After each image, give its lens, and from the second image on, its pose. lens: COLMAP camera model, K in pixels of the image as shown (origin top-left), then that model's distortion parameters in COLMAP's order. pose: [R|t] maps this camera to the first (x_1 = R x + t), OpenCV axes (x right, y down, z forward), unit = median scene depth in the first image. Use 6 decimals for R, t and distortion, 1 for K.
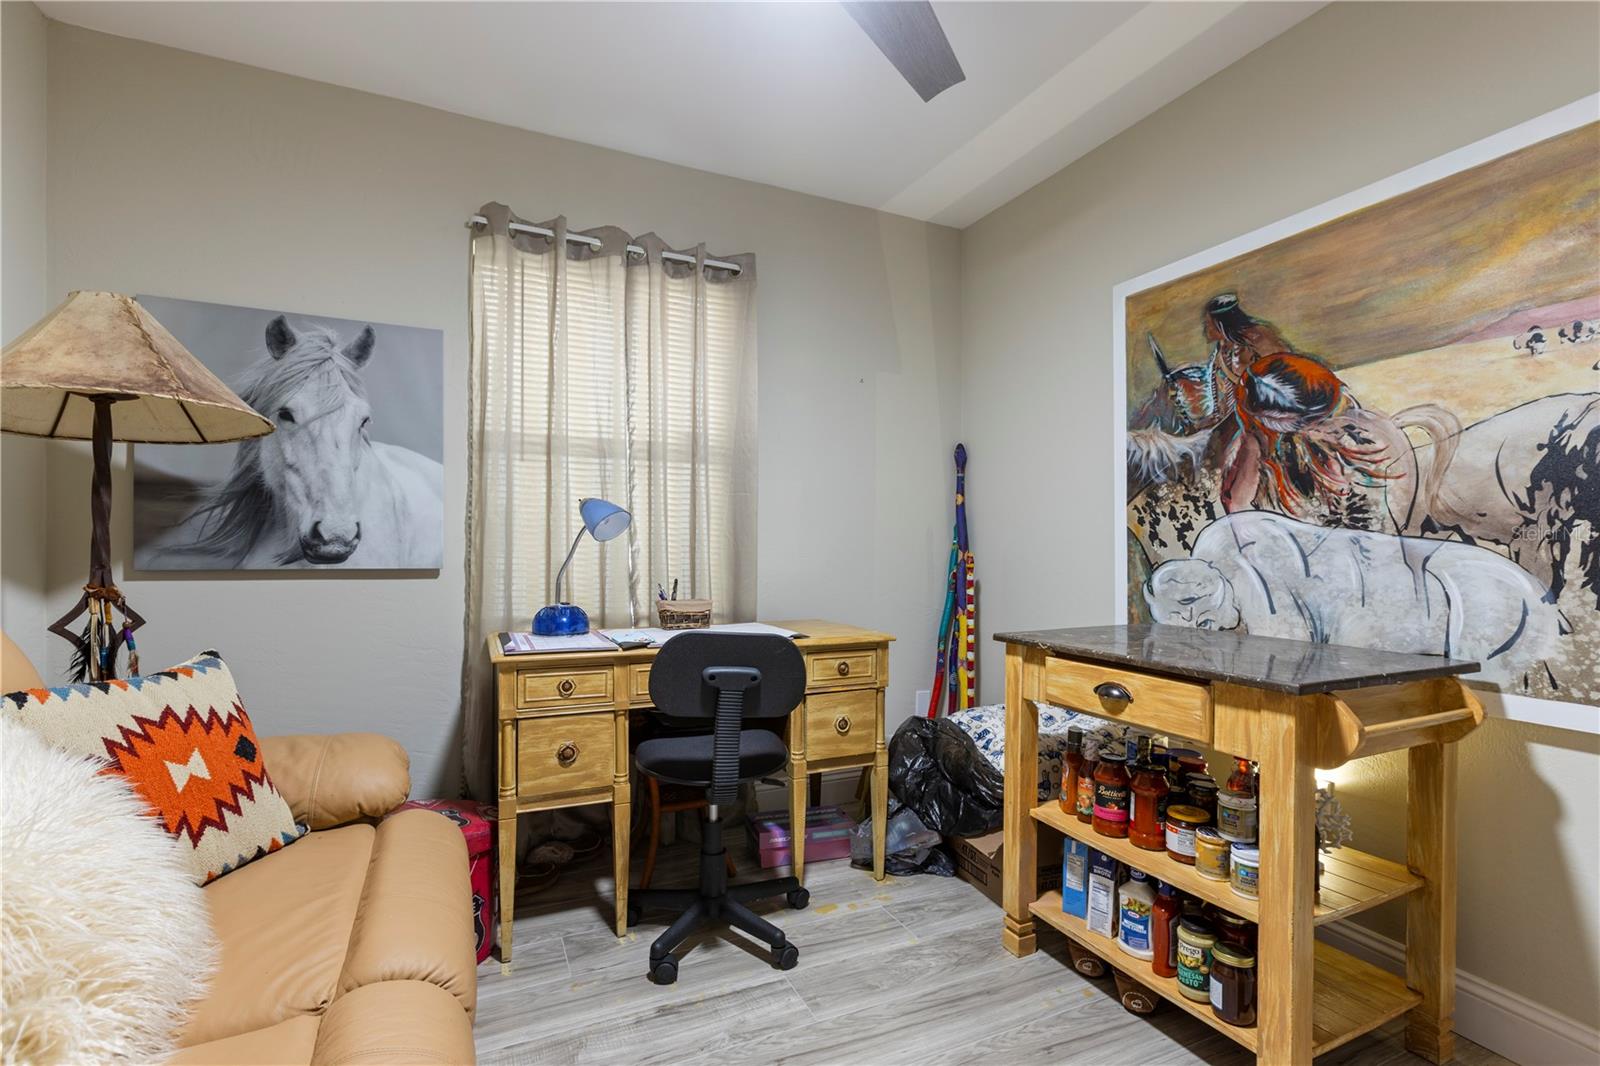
lens RADIAL K [[711.7, 0, 796.1], [0, 711.7, 553.9], [0, 0, 1]] dist [0.001931, 0.000103]
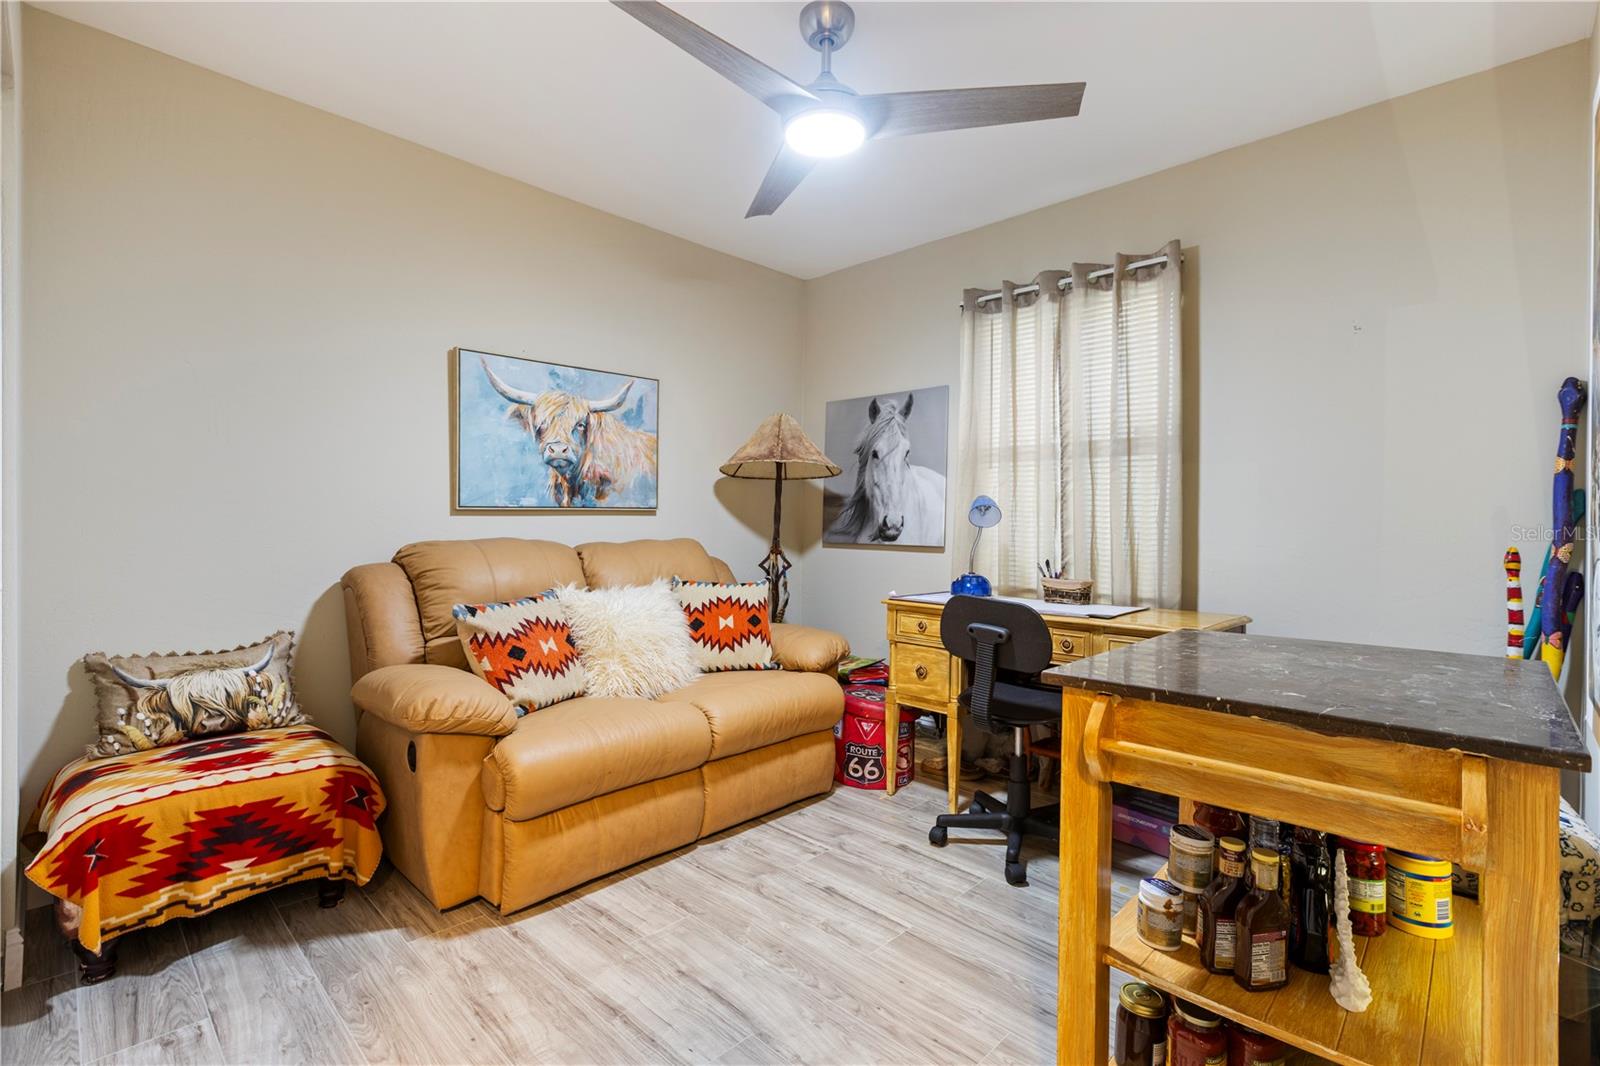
lens RADIAL K [[712.8, 0, 798.2], [0, 712.8, 525.3], [0, 0, 1]] dist [0.000119, -0.000171]
pose [[0.389081, -0.005751, -0.921186, 0.801354], [-0.021540, 0.999650, -0.015339, 0.006403], [0.920952, 0.025811, 0.388821, 0.161200]]
